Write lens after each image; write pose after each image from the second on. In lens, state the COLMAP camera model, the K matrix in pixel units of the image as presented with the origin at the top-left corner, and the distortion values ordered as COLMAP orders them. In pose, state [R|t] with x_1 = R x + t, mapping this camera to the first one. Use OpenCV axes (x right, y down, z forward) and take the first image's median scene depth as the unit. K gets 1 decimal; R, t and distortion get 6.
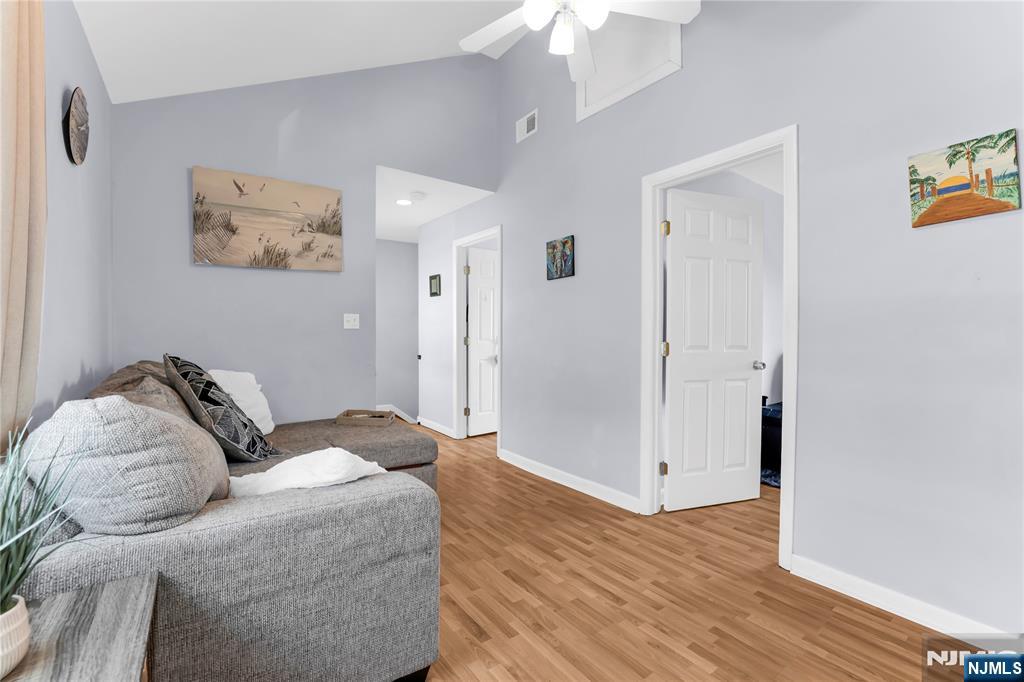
lens RADIAL K [[445.8, 0, 510.8], [0, 445.8, 334.3], [0, 0, 1]] dist [-0.047420, 0.019929]
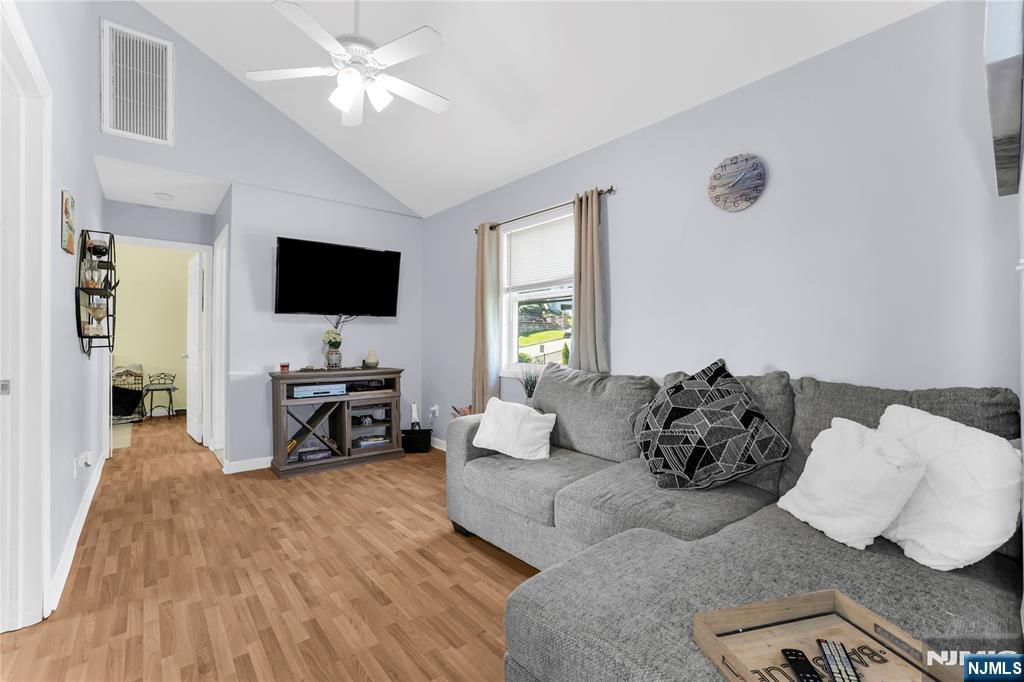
lens RADIAL K [[445.8, 0, 510.8], [0, 445.8, 334.3], [0, 0, 1]] dist [-0.047420, 0.019929]
pose [[-0.996917, -0.007694, -0.078088, -0.160435], [-0.006572, 0.999872, -0.014617, 0.003222], [0.078191, -0.014058, -0.996839, 1.642836]]
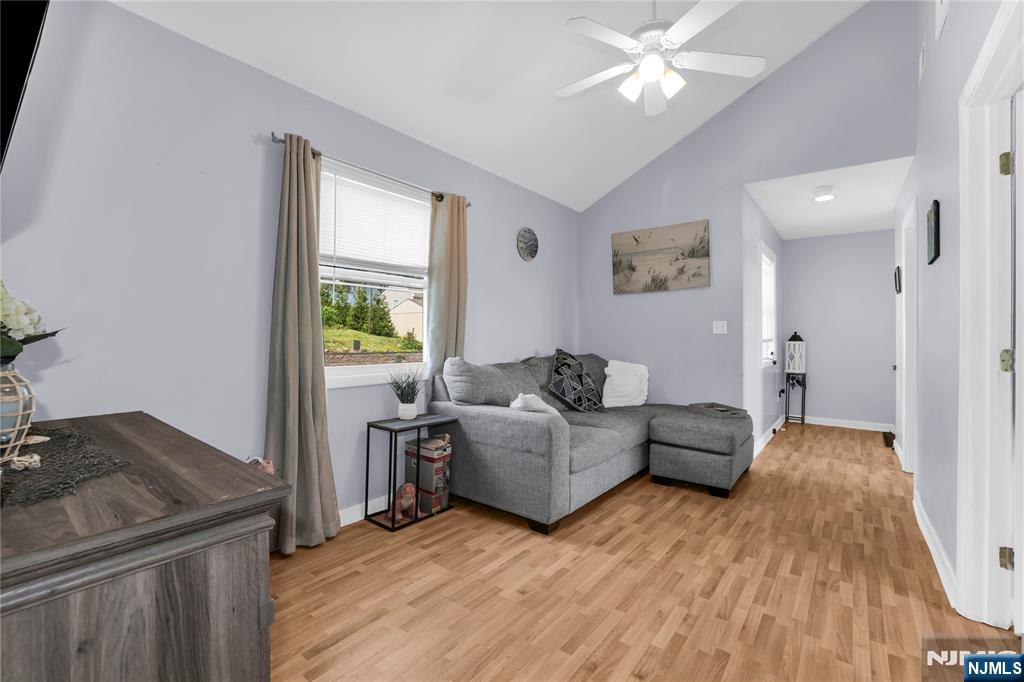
lens RADIAL K [[445.8, 0, 510.8], [0, 445.8, 334.3], [0, 0, 1]] dist [-0.047420, 0.019929]
pose [[0.281302, -0.011368, -0.959552, 0.838851], [-0.007998, 0.999867, -0.014191, 0.013532], [0.959586, 0.011666, 0.281173, 0.203466]]
